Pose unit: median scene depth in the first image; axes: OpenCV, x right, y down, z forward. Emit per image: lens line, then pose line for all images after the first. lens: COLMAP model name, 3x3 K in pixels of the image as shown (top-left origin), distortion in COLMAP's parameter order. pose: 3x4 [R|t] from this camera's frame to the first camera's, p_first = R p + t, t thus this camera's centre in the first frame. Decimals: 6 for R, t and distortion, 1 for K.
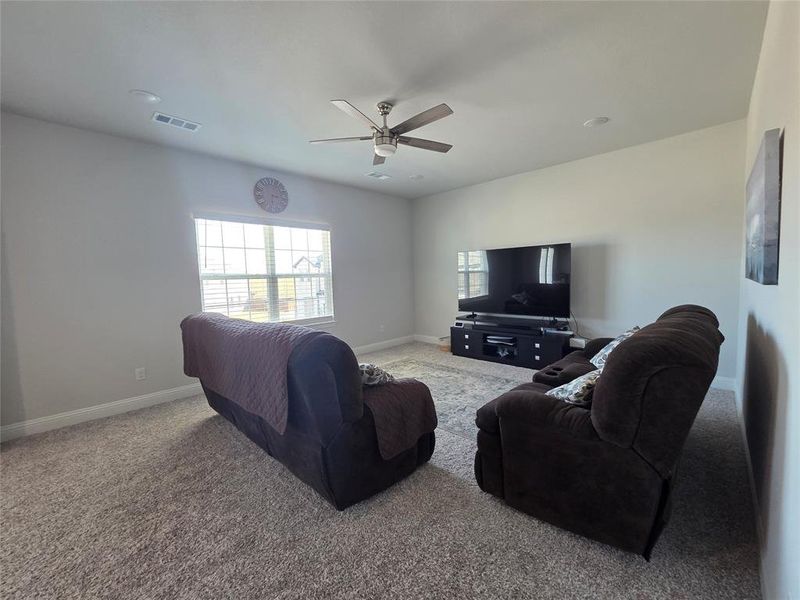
lens RADIAL K [[325.5, 0, 400.0], [0, 325.5, 300.0], [0, 0, 1]] dist [0.000809, -0.000710]
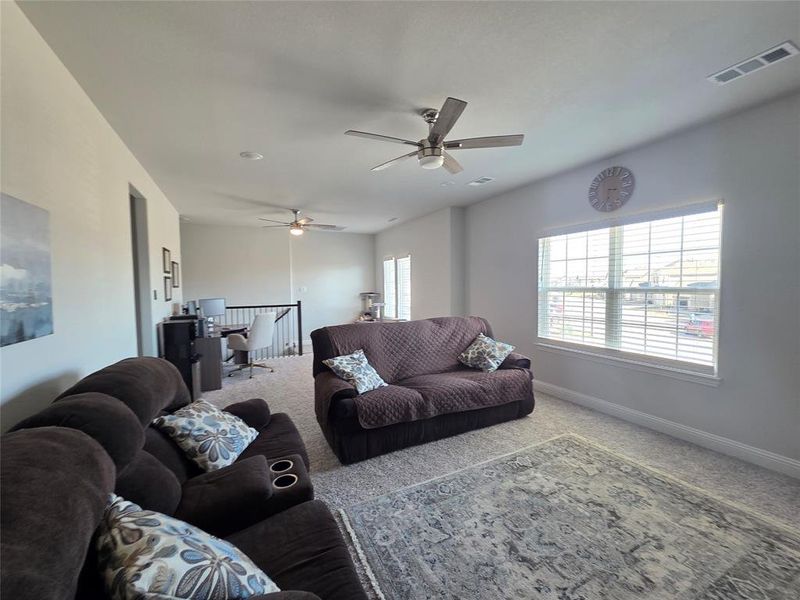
lens RADIAL K [[325.5, 0, 400.0], [0, 325.5, 300.0], [0, 0, 1]] dist [0.000809, -0.000710]
pose [[-0.331489, 0.068846, -0.940944, 0.564431], [-0.058438, 0.993921, 0.093310, -0.099023], [0.941648, 0.085918, -0.325450, 0.817235]]
